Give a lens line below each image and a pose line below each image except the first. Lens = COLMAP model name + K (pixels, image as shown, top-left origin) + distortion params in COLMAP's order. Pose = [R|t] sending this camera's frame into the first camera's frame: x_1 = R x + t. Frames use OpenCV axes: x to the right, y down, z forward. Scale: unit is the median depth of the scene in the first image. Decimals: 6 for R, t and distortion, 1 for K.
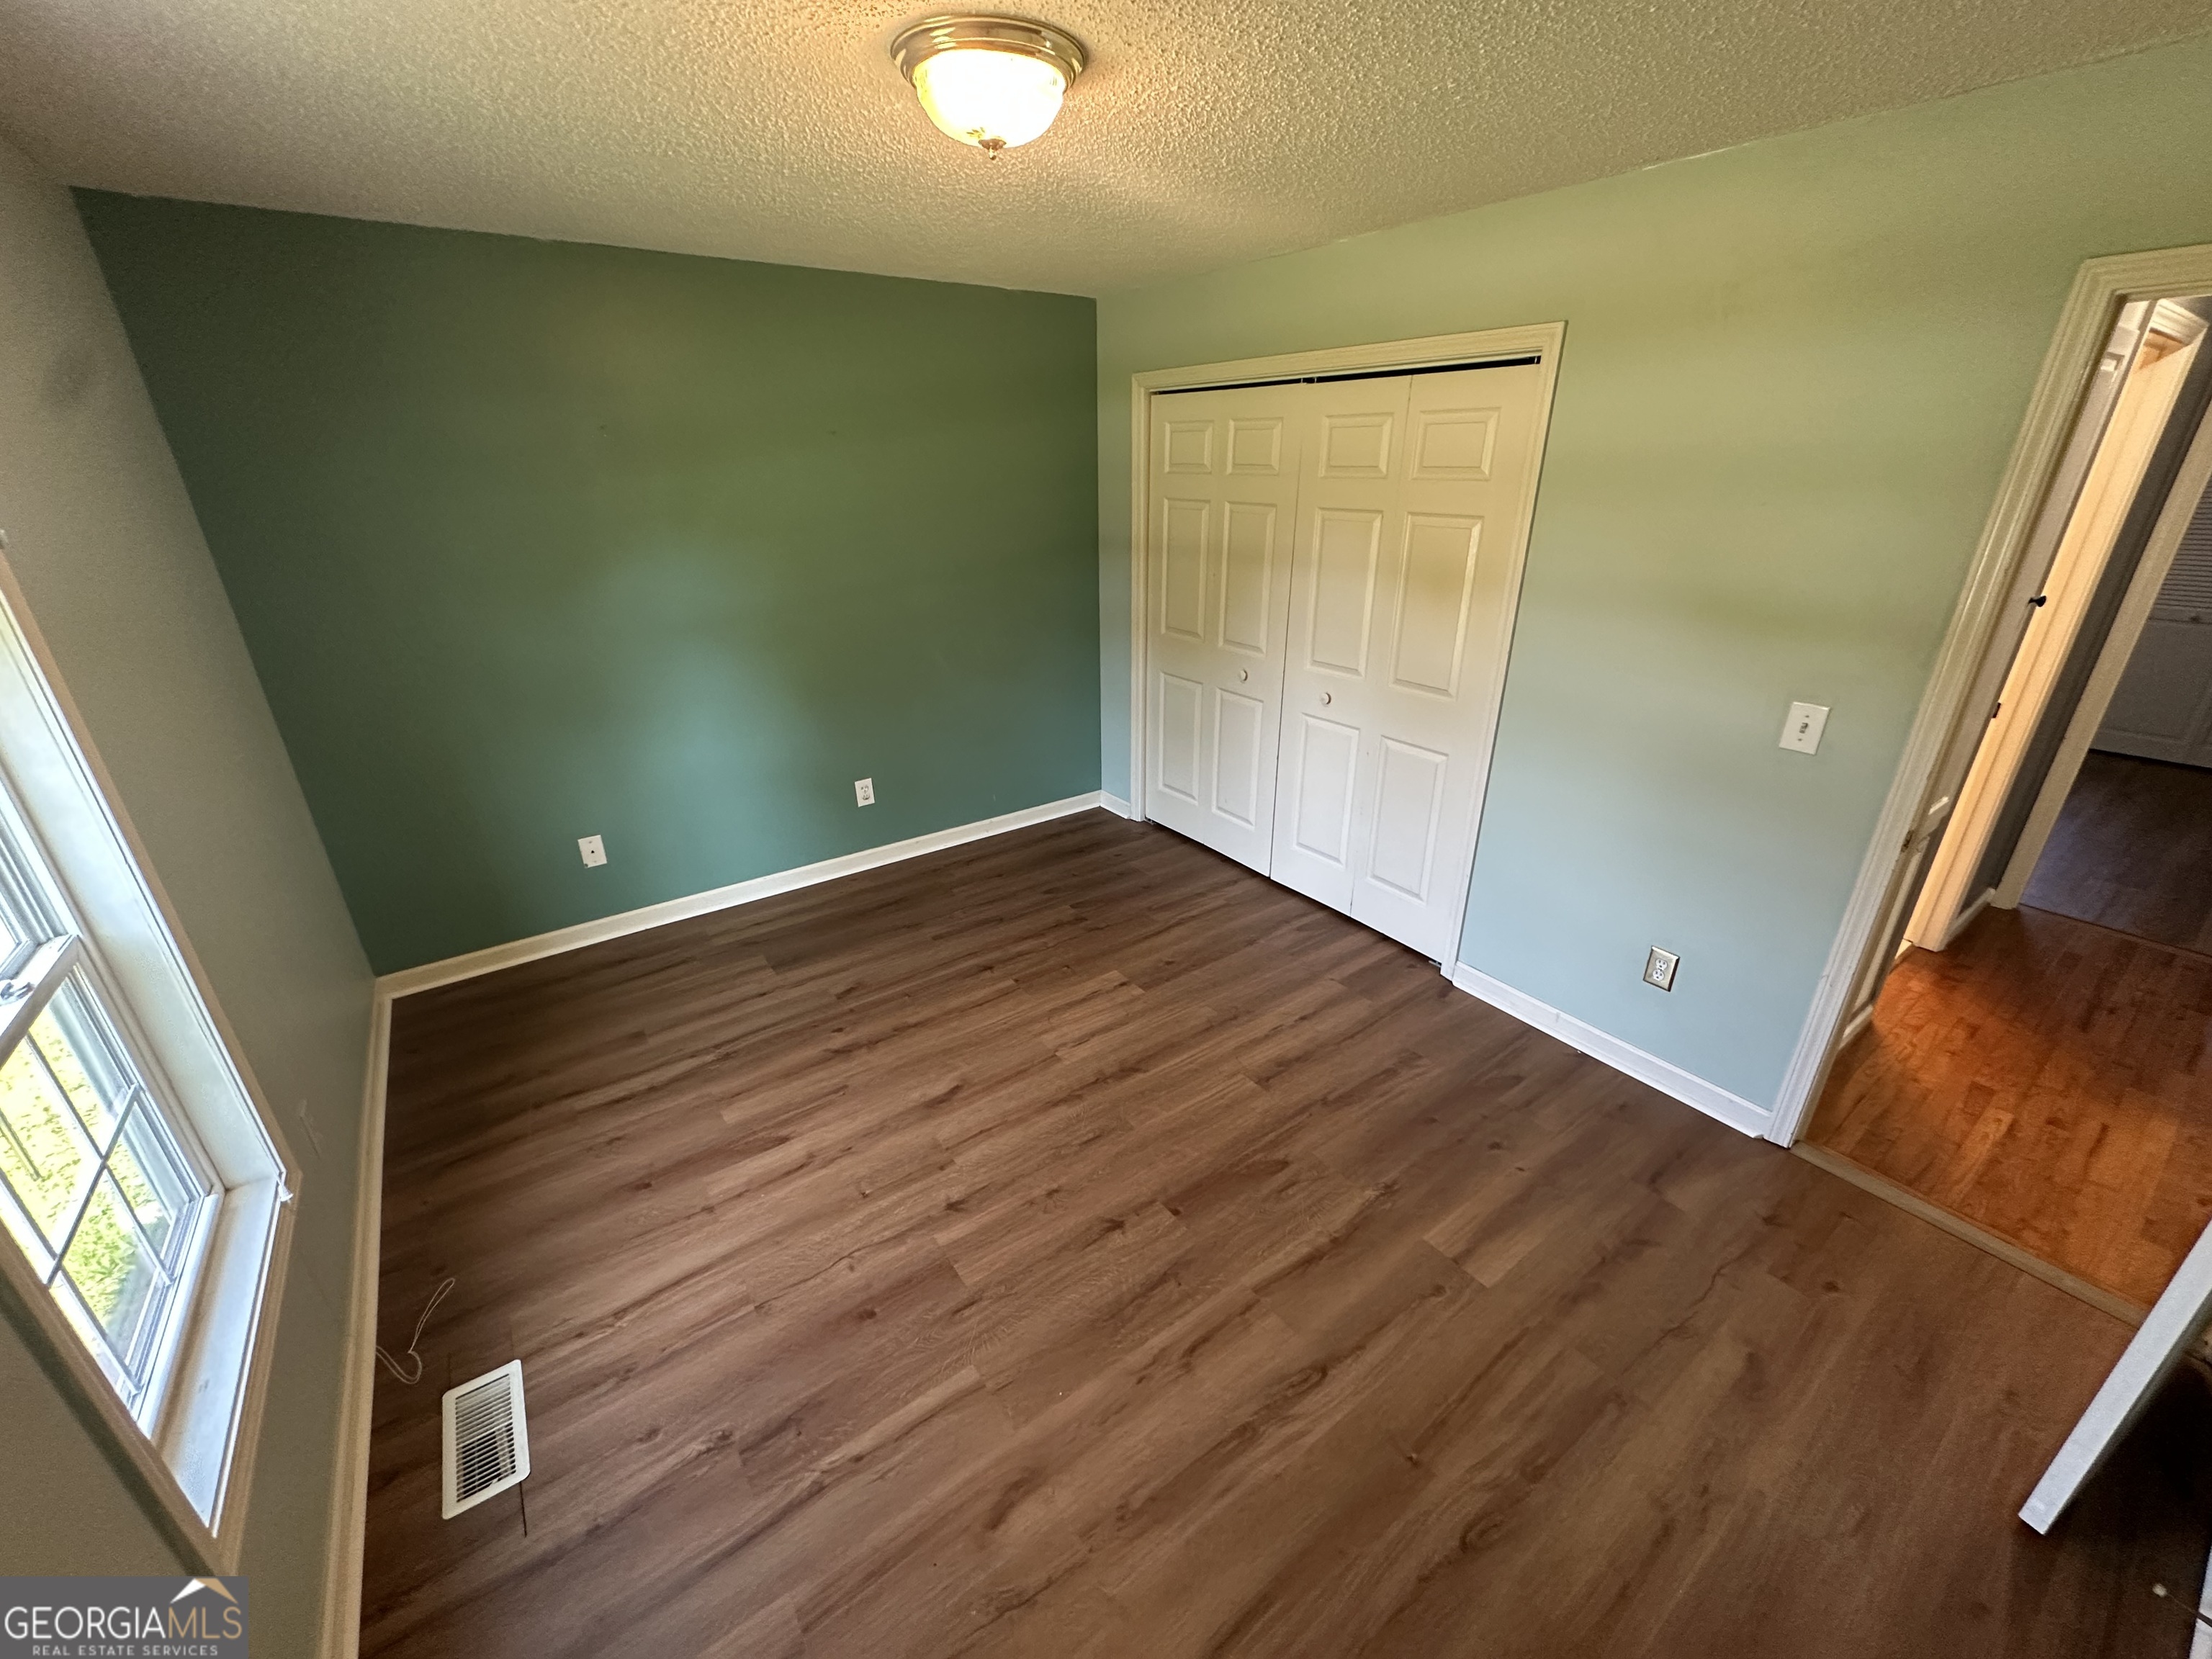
lens RADIAL K [[880.0, 0, 1107.4], [0, 880.0, 823.8], [0, 0, 1]] dist [-0.002799, 0.000788]
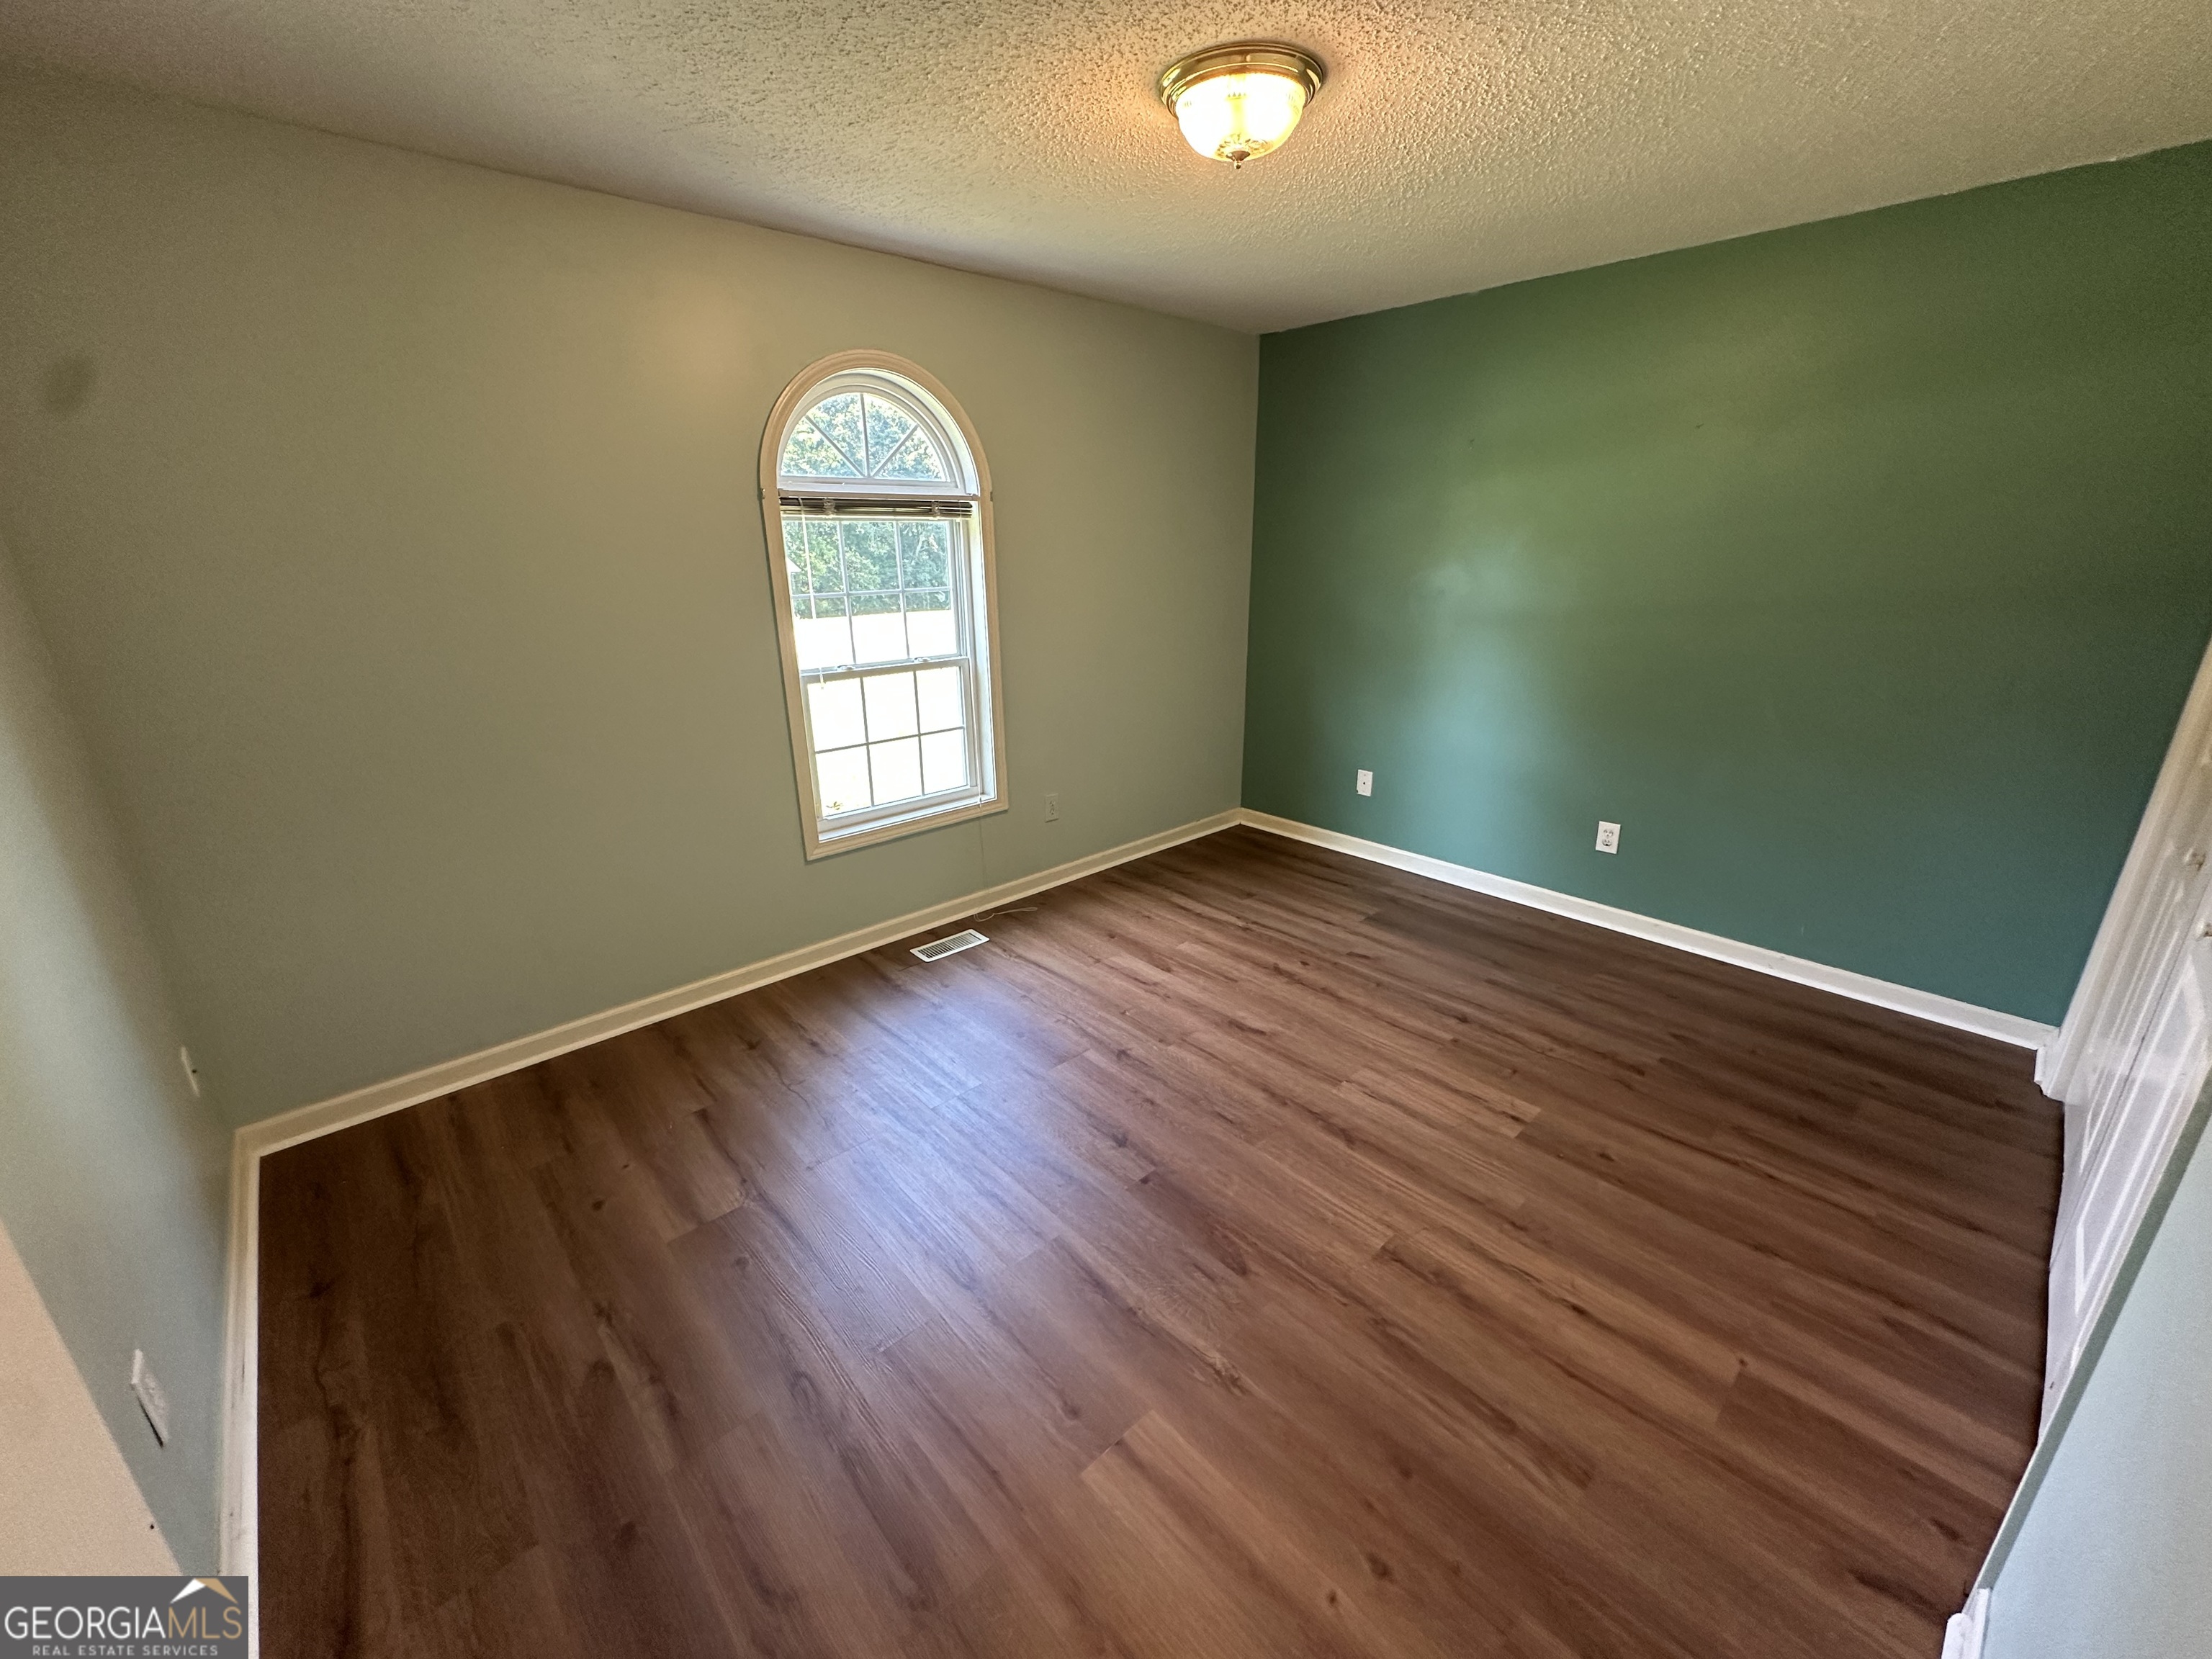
lens RADIAL K [[880.0, 0, 1110.1], [0, 880.0, 828.8], [0, 0, 1]] dist [-0.002799, 0.000788]
pose [[0.121419, 0.323817, -0.938296, 0.645501], [-0.375102, 0.890163, 0.258666, -0.111987], [0.918997, 0.320550, 0.229548, 0.451821]]
